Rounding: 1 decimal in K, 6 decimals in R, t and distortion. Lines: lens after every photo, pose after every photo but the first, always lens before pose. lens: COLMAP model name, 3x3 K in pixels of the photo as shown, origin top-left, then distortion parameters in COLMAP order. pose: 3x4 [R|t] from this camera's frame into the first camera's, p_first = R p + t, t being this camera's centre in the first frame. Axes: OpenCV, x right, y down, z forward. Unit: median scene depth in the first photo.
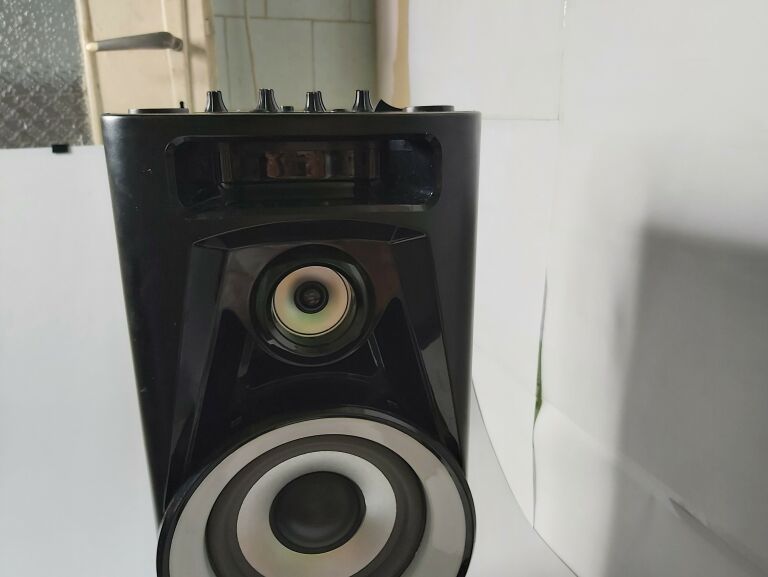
lens RADIAL K [[587.1, 0, 384.4], [0, 587.1, 291.3], [0, 0, 1]] dist [0.024074, -0.043281]
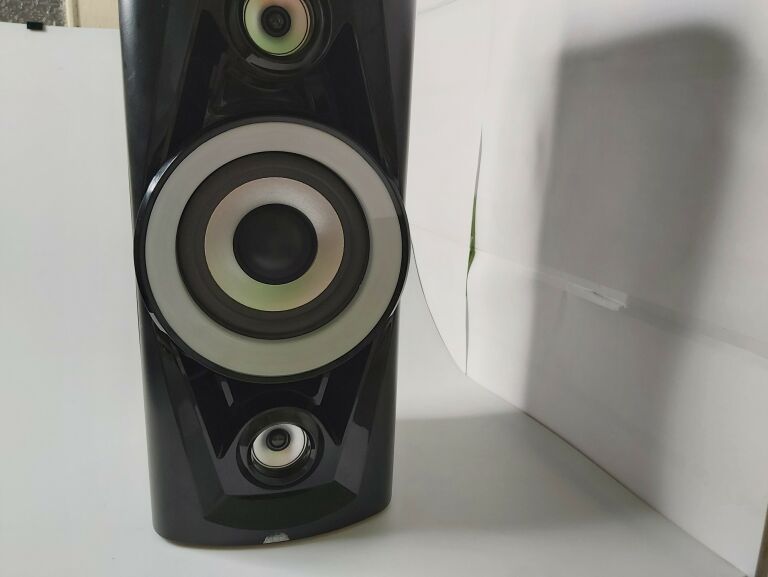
lens RADIAL K [[587.1, 0, 371.2], [0, 587.1, 310.9], [0, 0, 1]] dist [0.024074, -0.043281]
pose [[0.997858, 0.027316, 0.059441, 0.011984], [-0.026337, 0.999505, -0.017195, 0.530279], [-0.059882, 0.015593, 0.998084, -0.167247]]
